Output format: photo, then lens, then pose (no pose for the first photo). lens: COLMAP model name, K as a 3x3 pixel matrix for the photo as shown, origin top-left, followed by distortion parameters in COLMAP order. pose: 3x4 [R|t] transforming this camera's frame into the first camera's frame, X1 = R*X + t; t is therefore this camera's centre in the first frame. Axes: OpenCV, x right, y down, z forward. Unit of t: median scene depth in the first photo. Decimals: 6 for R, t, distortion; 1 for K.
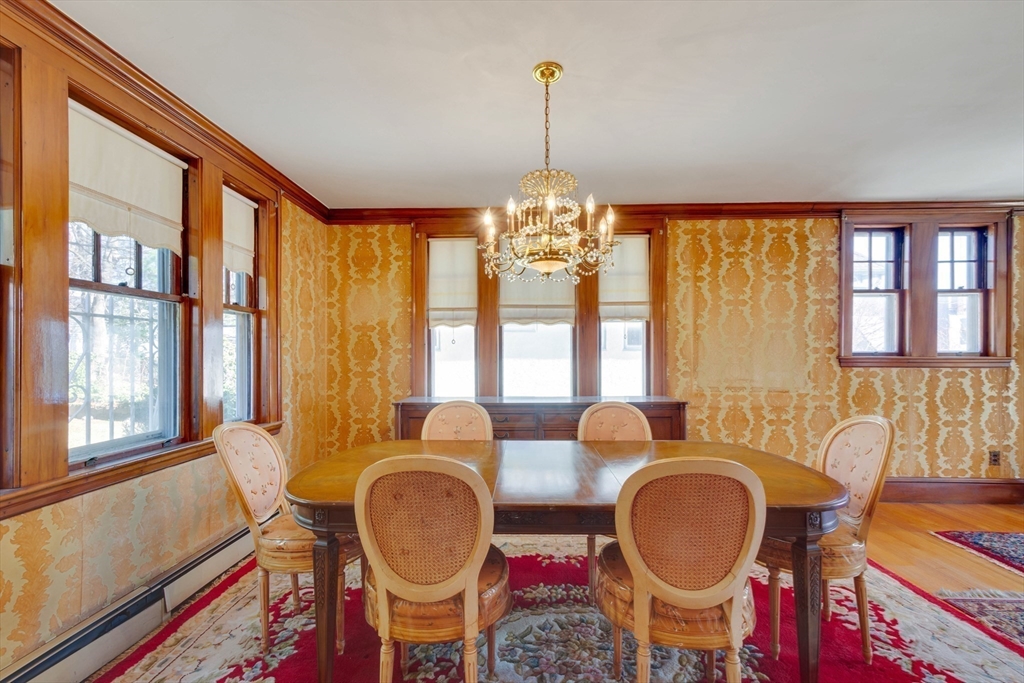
lens RADIAL K [[454.3, 0, 511.4], [0, 454.3, 358.6], [0, 0, 1]] dist [0.003595, 0.000372]
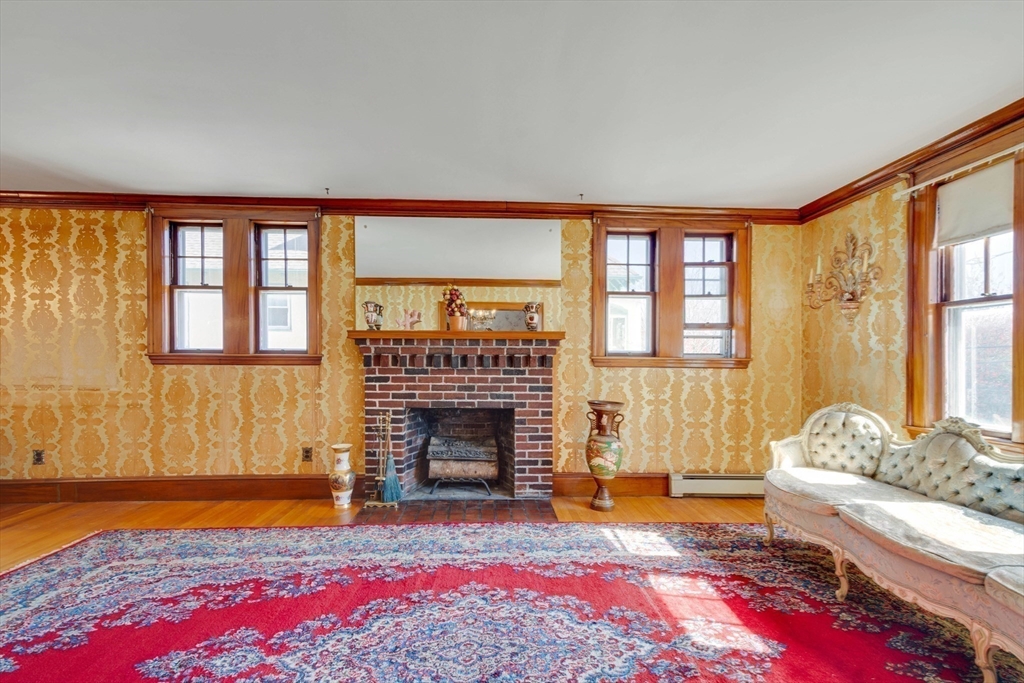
lens RADIAL K [[451.5, 0, 510.6], [0, 451.5, 365.6], [0, 0, 1]] dist [0.016260, -0.000251]
pose [[0.997418, 0.001331, 0.071797, 1.412828], [-0.002430, 0.999881, 0.015213, 0.004512], [-0.071768, -0.015348, 0.997303, -0.032303]]
